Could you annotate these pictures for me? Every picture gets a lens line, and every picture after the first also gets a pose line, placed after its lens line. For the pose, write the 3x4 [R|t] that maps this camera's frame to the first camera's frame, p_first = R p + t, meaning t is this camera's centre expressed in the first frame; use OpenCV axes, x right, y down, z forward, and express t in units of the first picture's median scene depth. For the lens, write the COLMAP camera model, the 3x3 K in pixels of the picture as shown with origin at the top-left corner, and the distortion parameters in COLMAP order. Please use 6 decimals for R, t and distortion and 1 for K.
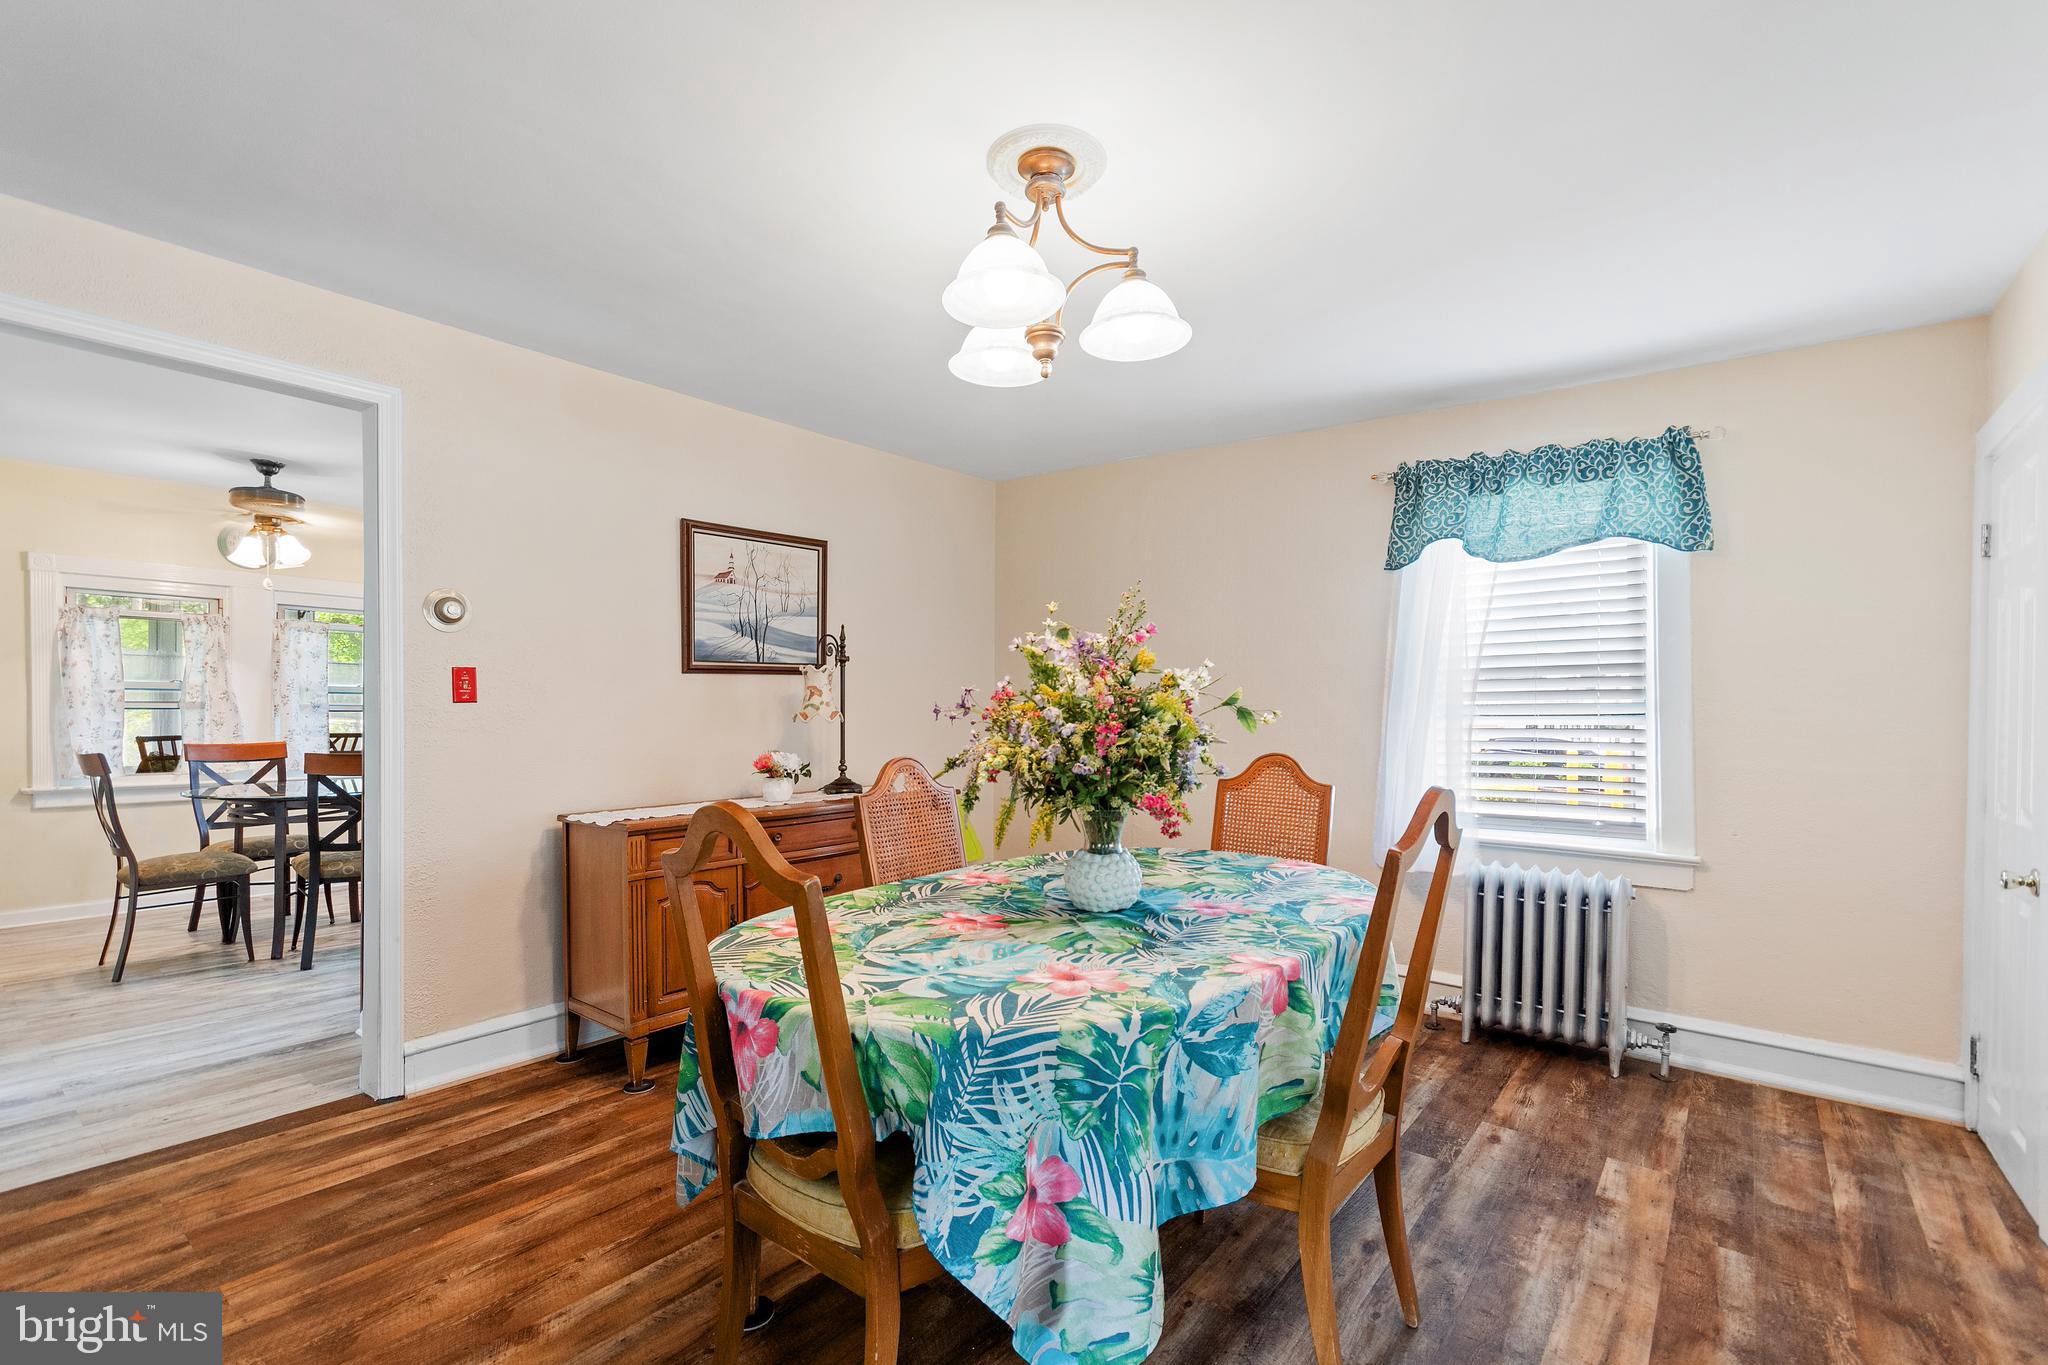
lens RADIAL K [[911.9, 0, 983.4], [0, 911.9, 708.8], [0, 0, 1]] dist [0.006837, 0.000845]
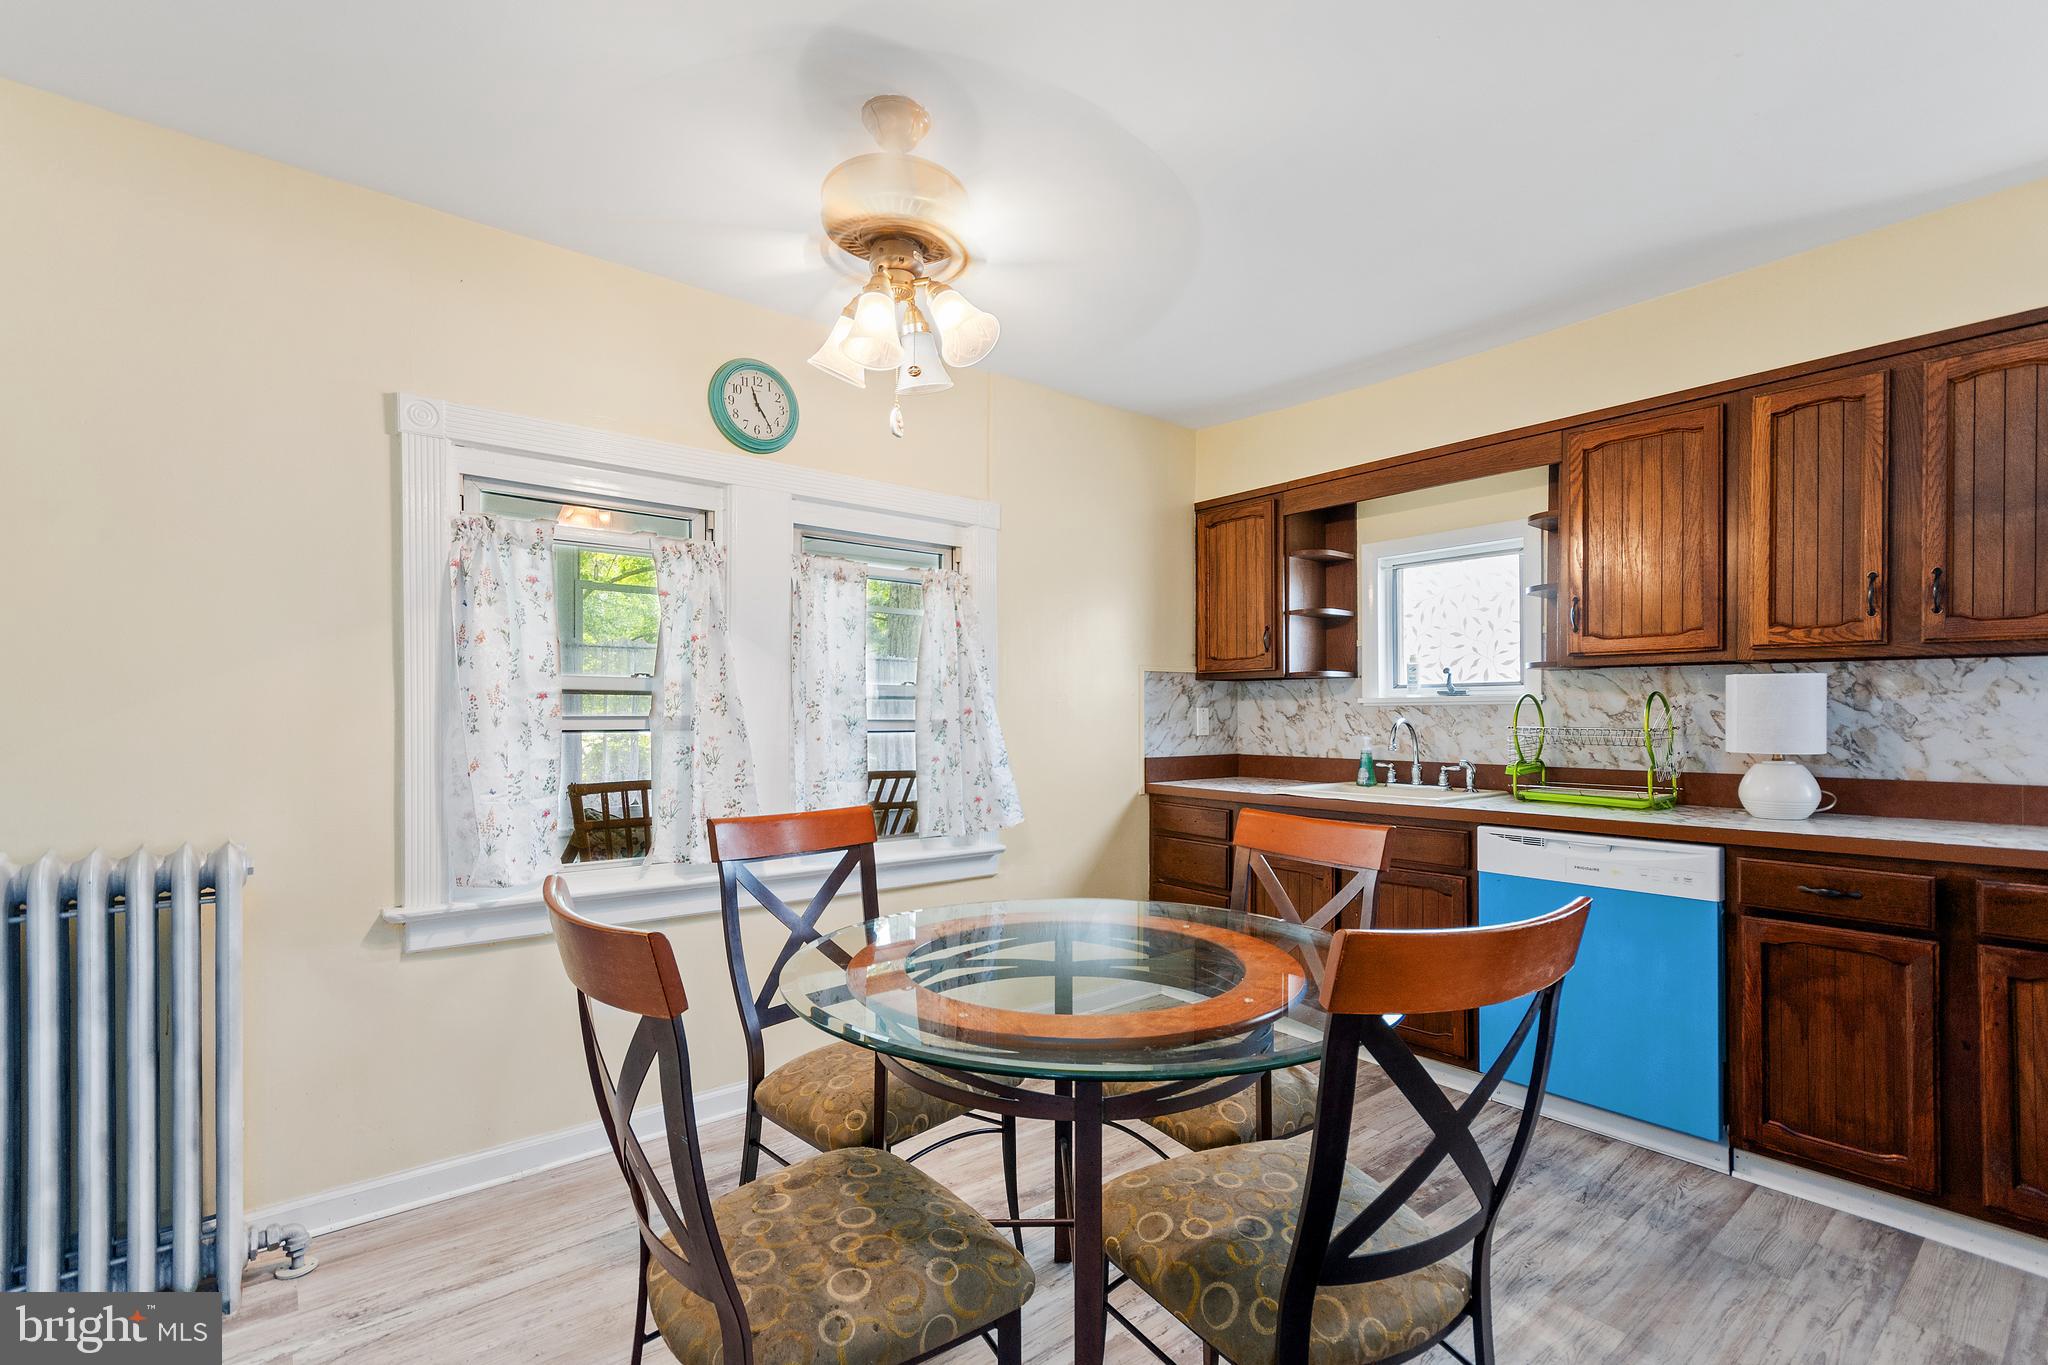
lens RADIAL K [[911.9, 0, 1019.7], [0, 911.9, 694.8], [0, 0, 1]] dist [0.006837, 0.000845]
pose [[0.980529, -0.014154, -0.195862, -0.575796], [0.010790, 0.999776, -0.018230, -0.007605], [0.196076, 0.015762, 0.980462, 0.547699]]
